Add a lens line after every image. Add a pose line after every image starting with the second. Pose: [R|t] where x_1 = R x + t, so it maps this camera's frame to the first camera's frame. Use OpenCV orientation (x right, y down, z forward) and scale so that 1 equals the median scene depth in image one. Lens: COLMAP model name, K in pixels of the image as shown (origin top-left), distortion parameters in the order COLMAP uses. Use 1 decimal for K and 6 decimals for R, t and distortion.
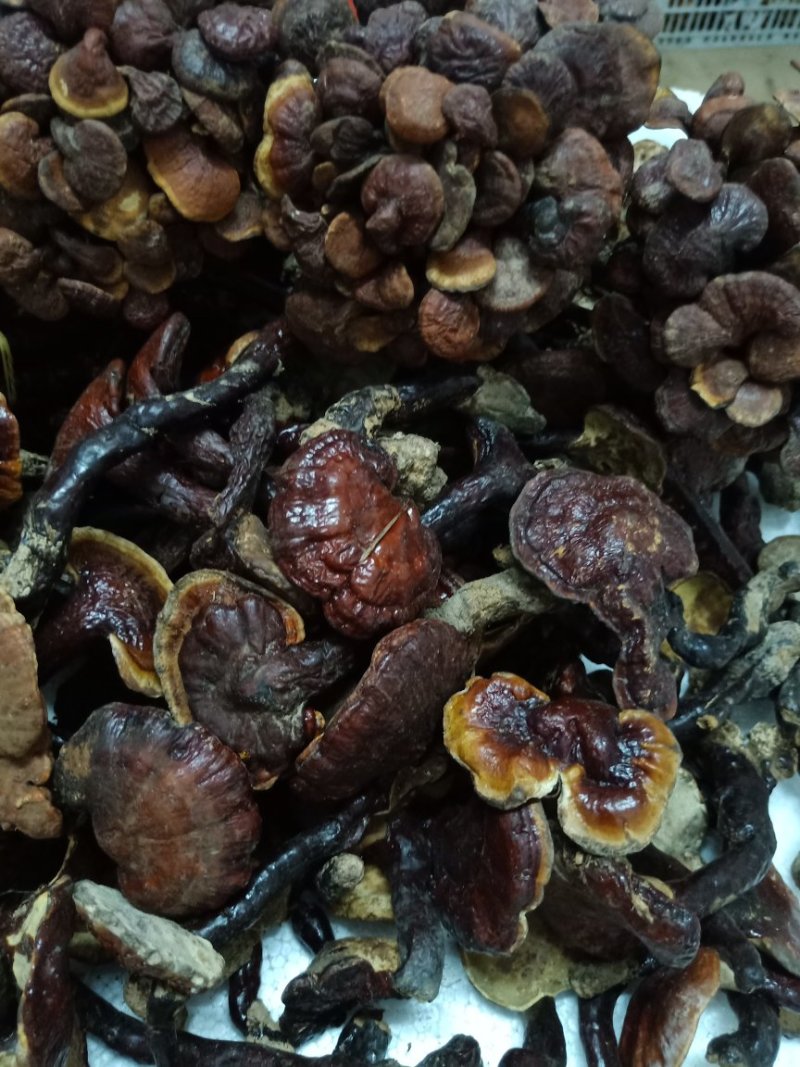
lens RADIAL K [[843.9, 0, 400.0], [0, 843.9, 533.5], [0, 0, 1]] dist [-0.007866, 0.003573]
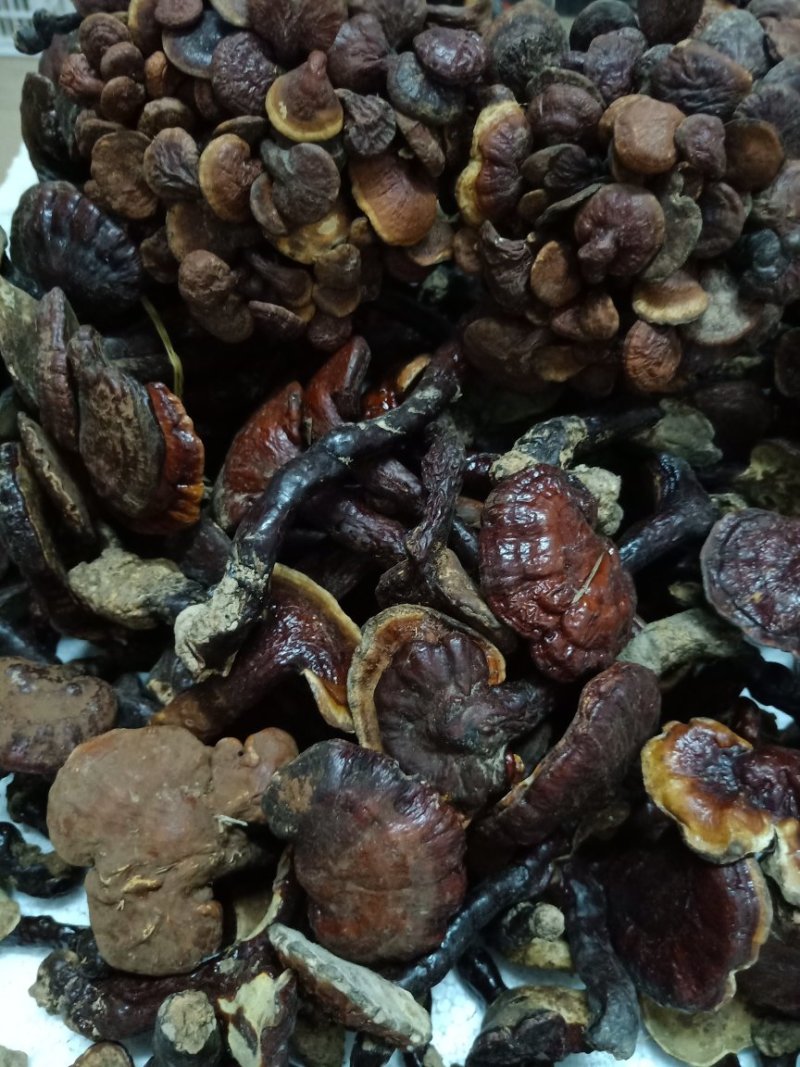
lens RADIAL K [[849.7, 0, 400.0], [0, 849.7, 533.5], [0, 0, 1]] dist [-0.018187, 0.009334]
pose [[0.999555, 0.024389, -0.017151, -0.223391], [-0.024553, 0.999654, -0.009384, -0.030558], [0.016916, 0.009801, 0.999809, 0.022999]]
